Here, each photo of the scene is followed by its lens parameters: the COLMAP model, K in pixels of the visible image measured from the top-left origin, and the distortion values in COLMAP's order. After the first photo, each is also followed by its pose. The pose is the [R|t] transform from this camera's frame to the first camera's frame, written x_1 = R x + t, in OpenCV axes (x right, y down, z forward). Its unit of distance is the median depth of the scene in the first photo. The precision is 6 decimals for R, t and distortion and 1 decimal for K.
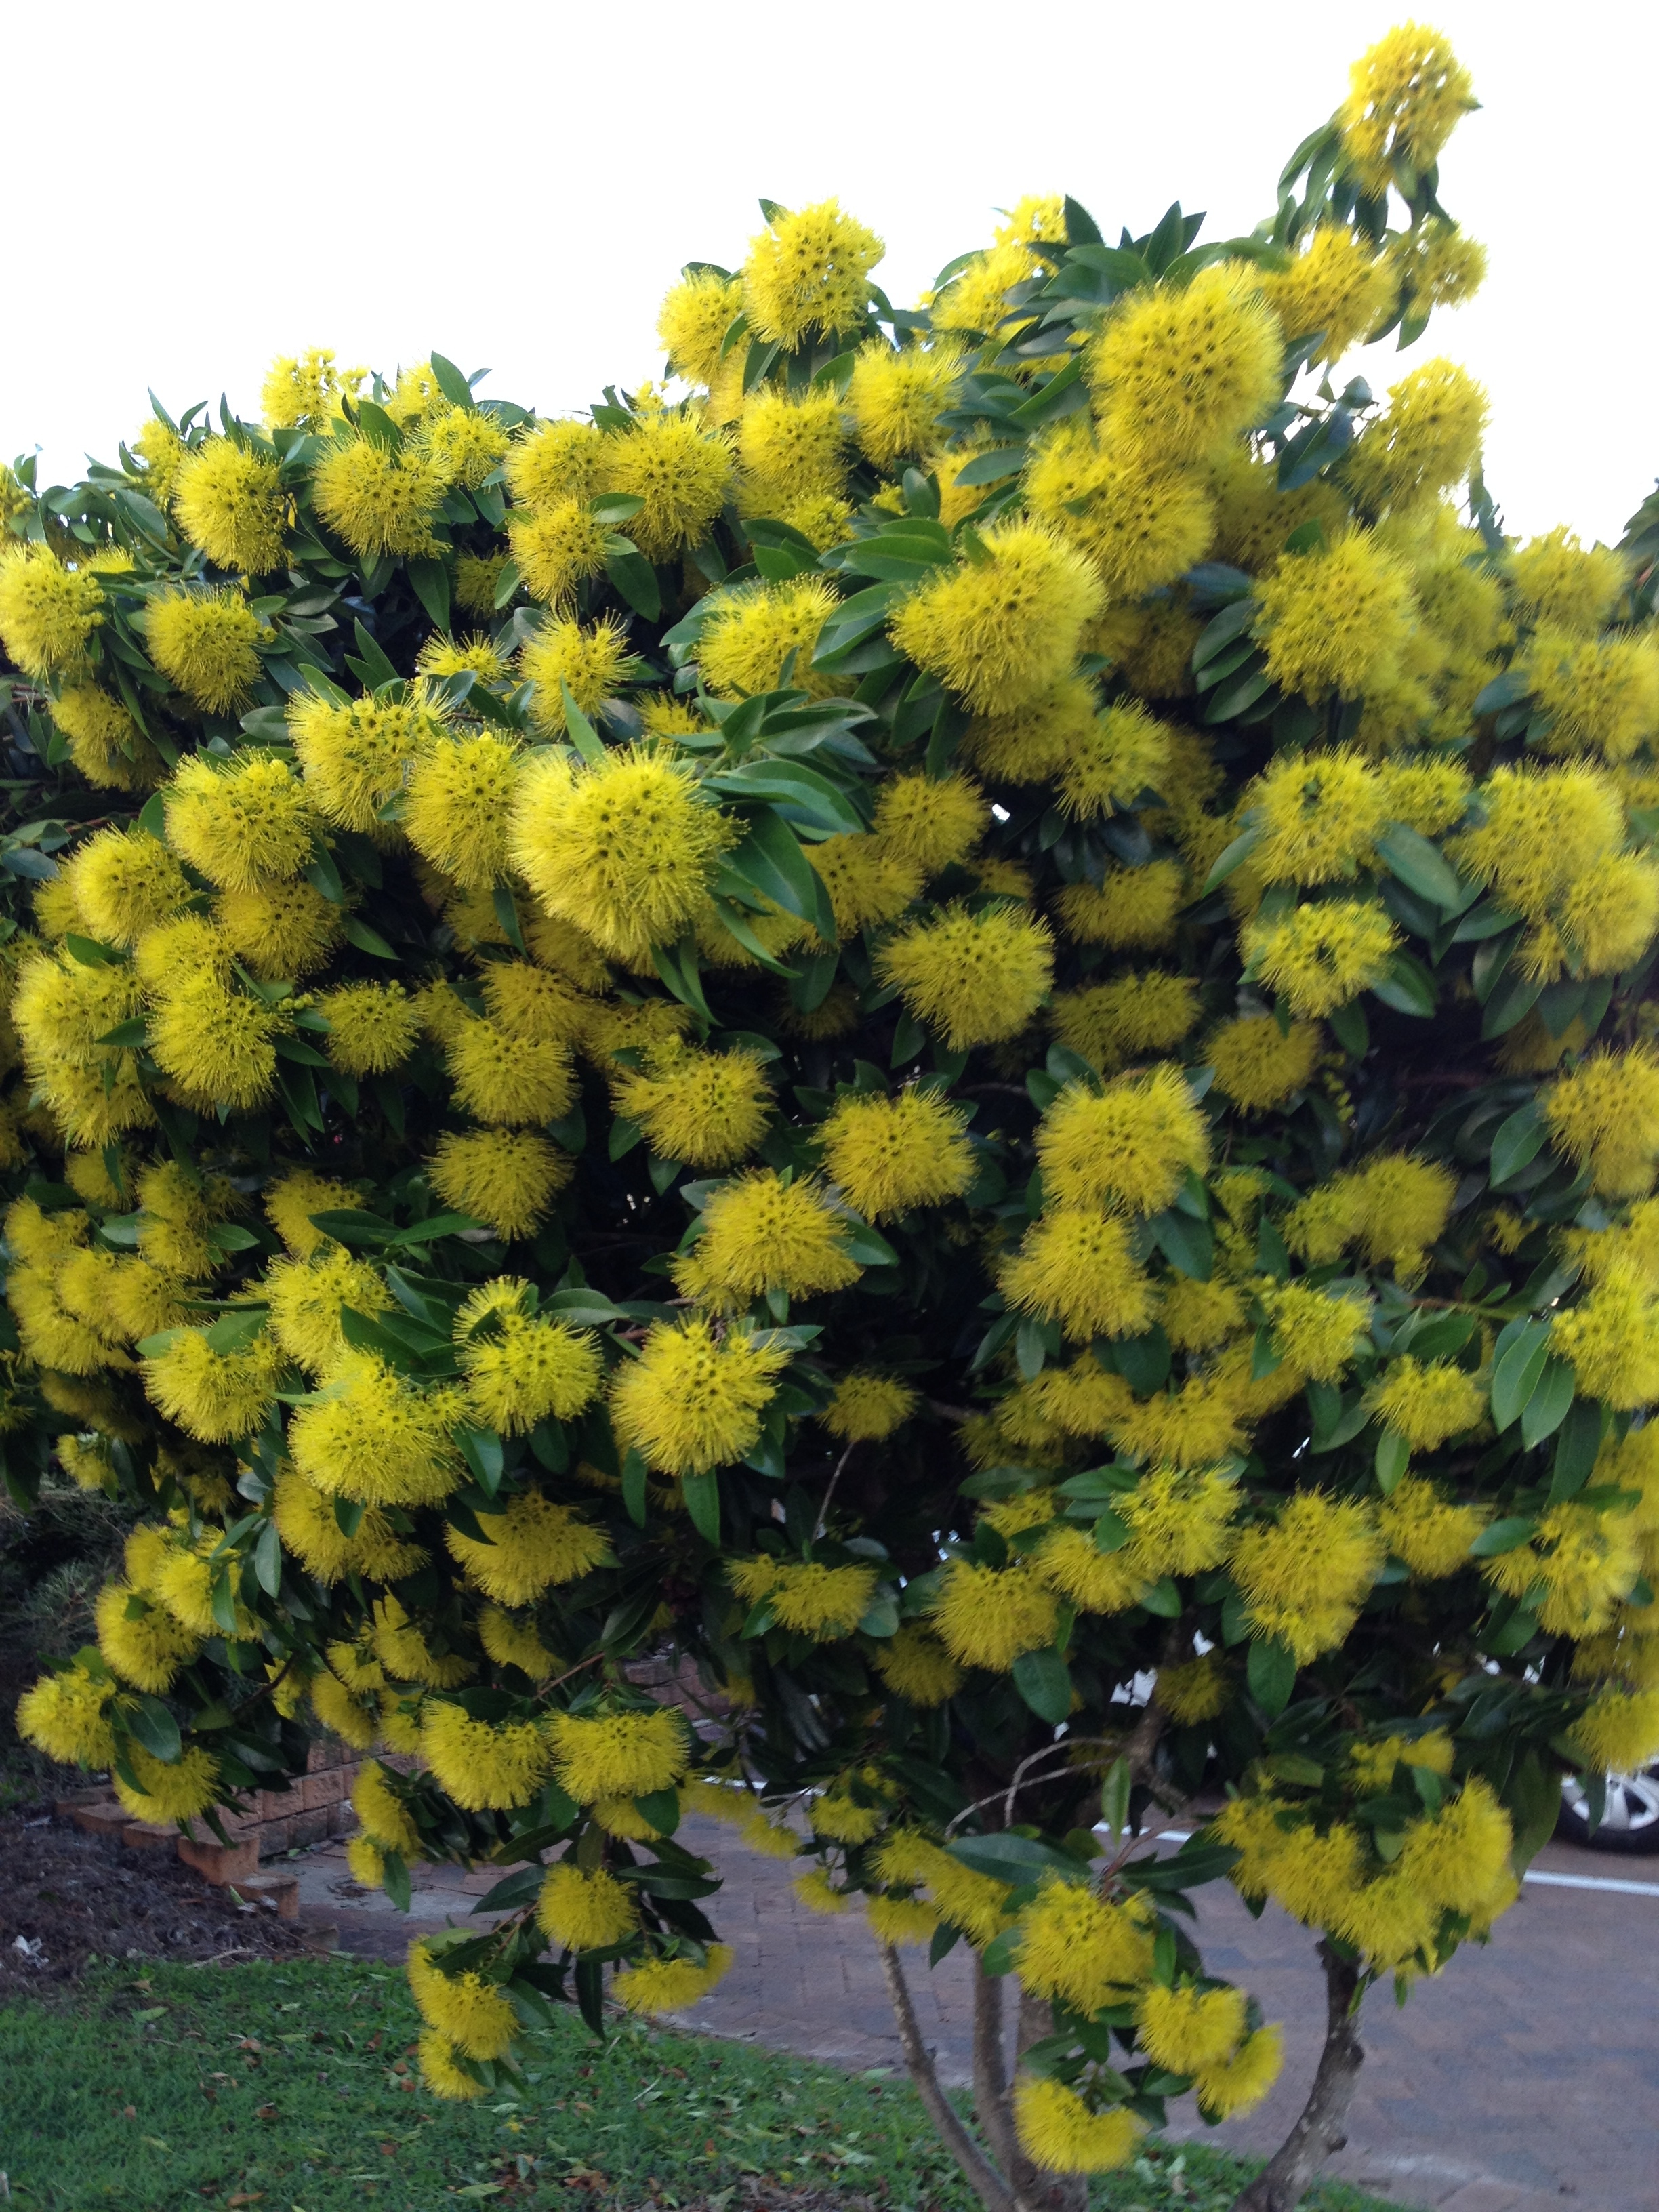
lens RADIAL K [[1785.0, 0, 829.5], [0, 1785.0, 1106.0], [0, 0, 1]] dist [0.064976, -0.222074]
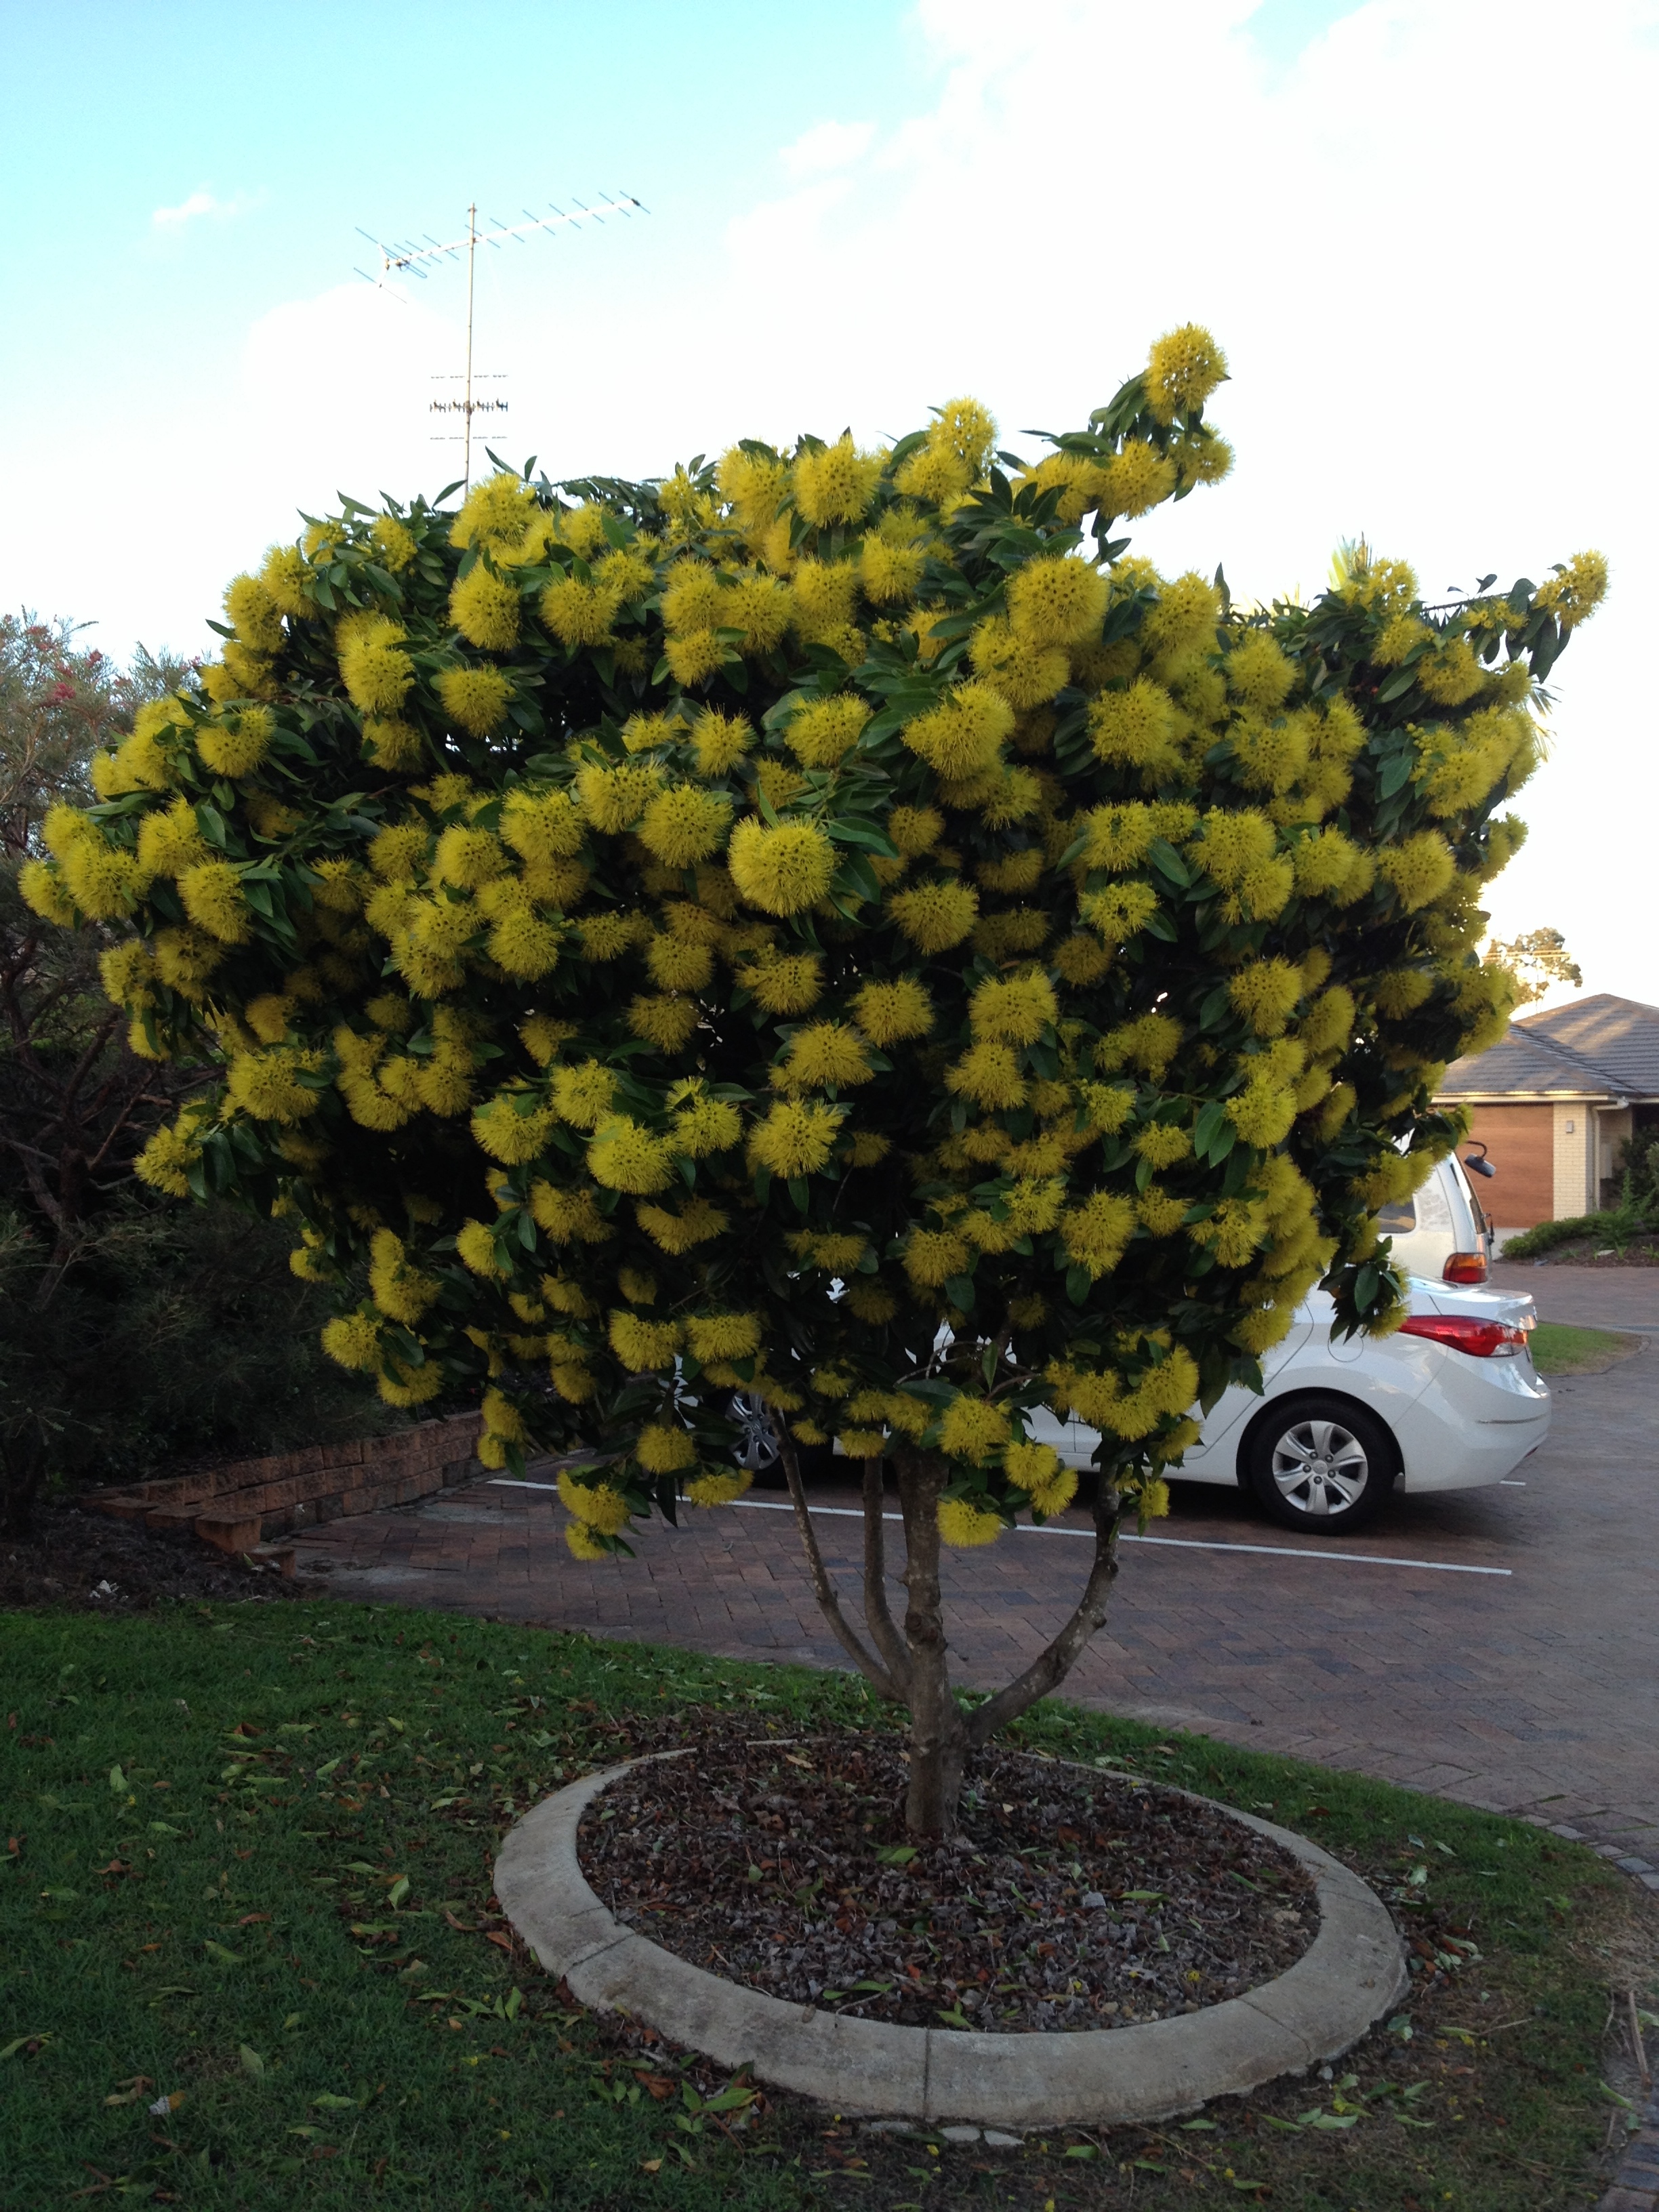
lens RADIAL K [[1830.4, 0, 829.5], [0, 1830.4, 1106.0], [0, 0, 1]] dist [-0.091442, 0.001115]
pose [[0.992071, 0.005225, 0.125567, -0.260296], [-0.019977, 0.992988, 0.116516, -0.093967], [-0.124078, -0.118100, 0.985219, -0.857309]]
